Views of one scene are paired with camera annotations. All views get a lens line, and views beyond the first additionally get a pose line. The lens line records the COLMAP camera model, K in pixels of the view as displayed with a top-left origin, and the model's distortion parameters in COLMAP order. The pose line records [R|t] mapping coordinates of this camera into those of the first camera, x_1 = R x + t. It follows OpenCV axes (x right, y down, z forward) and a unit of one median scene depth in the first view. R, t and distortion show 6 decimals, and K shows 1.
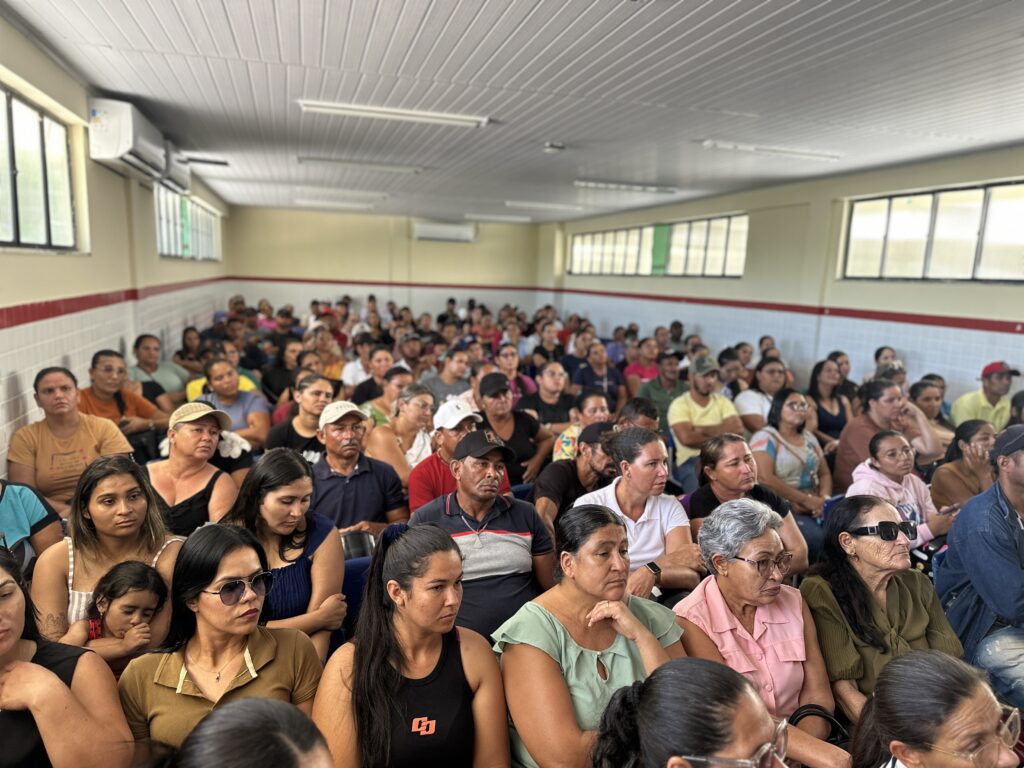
lens RADIAL K [[731.4, 0, 512.0], [0, 731.4, 384.0], [0, 0, 1]] dist [0.005496, -0.003558]
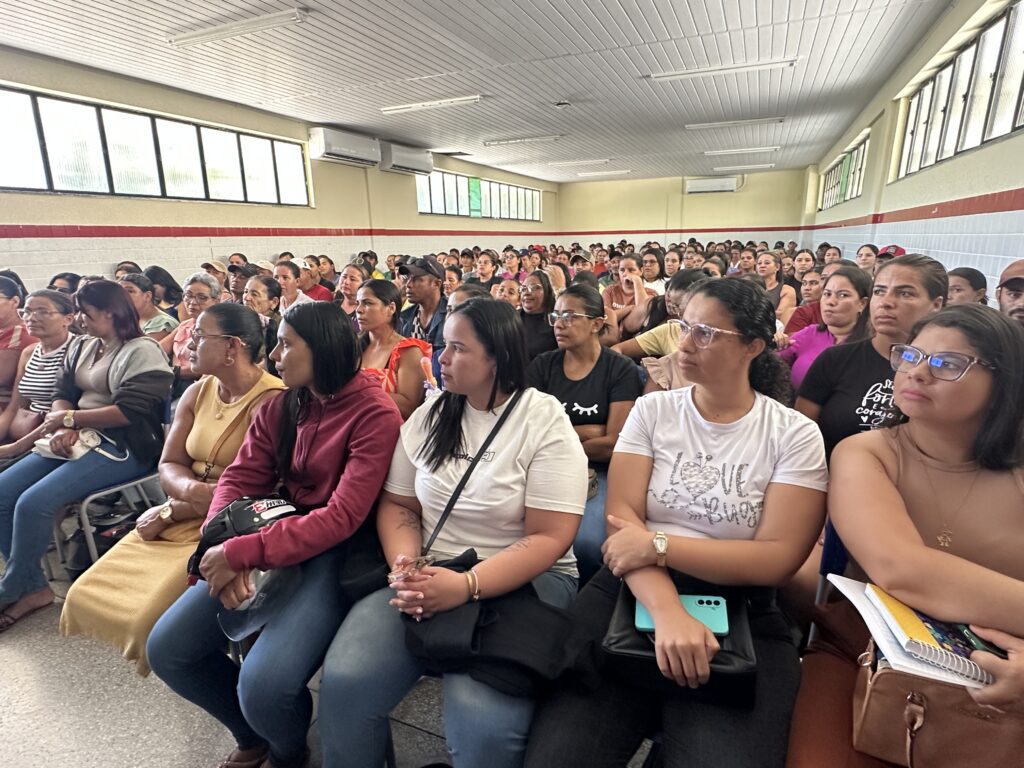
lens RADIAL K [[558.4, 0, 512.0], [0, 558.4, 384.0], [0, 0, 1]] dist [-0.002590, 0.000322]
pose [[0.769723, 0.111193, -0.628620, 0.459405], [-0.047719, 0.991981, 0.117035, 0.051661], [0.636592, -0.060088, 0.768856, 0.069798]]
